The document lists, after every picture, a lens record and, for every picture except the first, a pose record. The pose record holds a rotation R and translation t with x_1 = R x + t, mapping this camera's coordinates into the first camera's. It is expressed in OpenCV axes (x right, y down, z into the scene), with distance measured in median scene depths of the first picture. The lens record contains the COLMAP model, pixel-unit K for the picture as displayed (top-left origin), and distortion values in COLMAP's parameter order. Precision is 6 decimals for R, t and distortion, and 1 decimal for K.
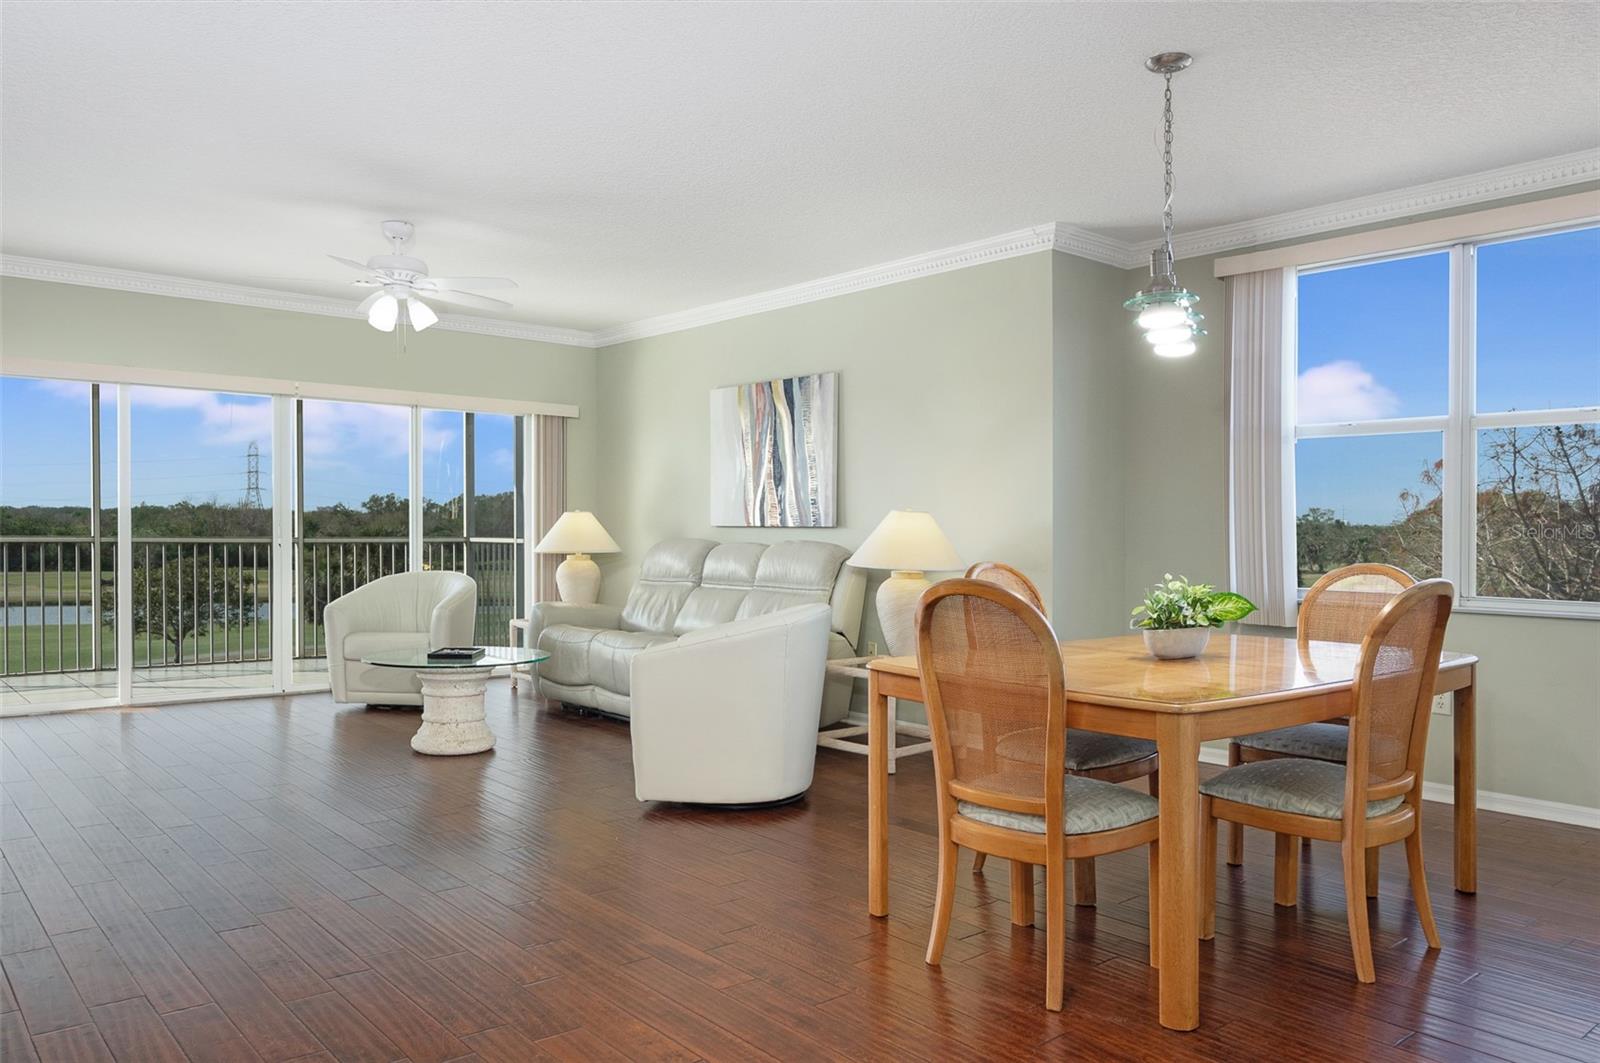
lens RADIAL K [[1126.8, 0, 802.6], [0, 1126.8, 531.8], [0, 0, 1]] dist [0.006085, 0.000582]
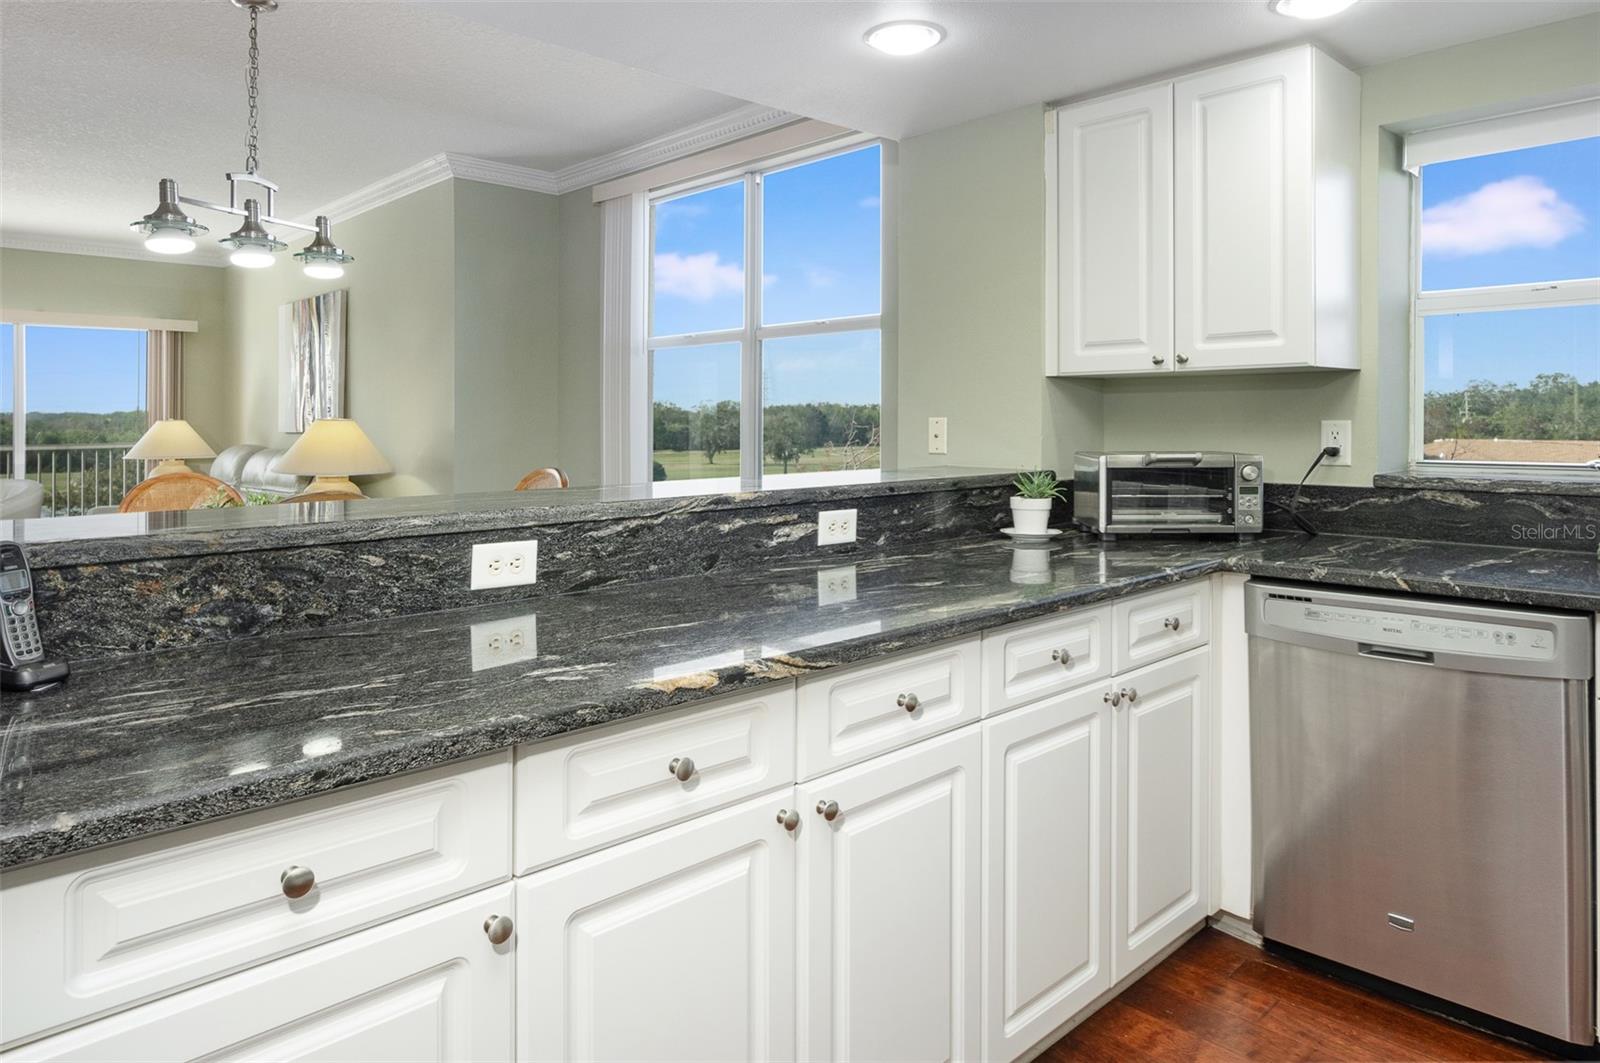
lens RADIAL K [[1023.4, 0, 784.1], [0, 1023.4, 424.7], [0, 0, 1]] dist [-0.001993, -0.003460]
pose [[0.999256, -0.007897, 0.037760, 0.389297], [0.008279, 0.999916, -0.009966, 0.001259], [-0.037678, 0.010271, 0.999237, 0.001354]]
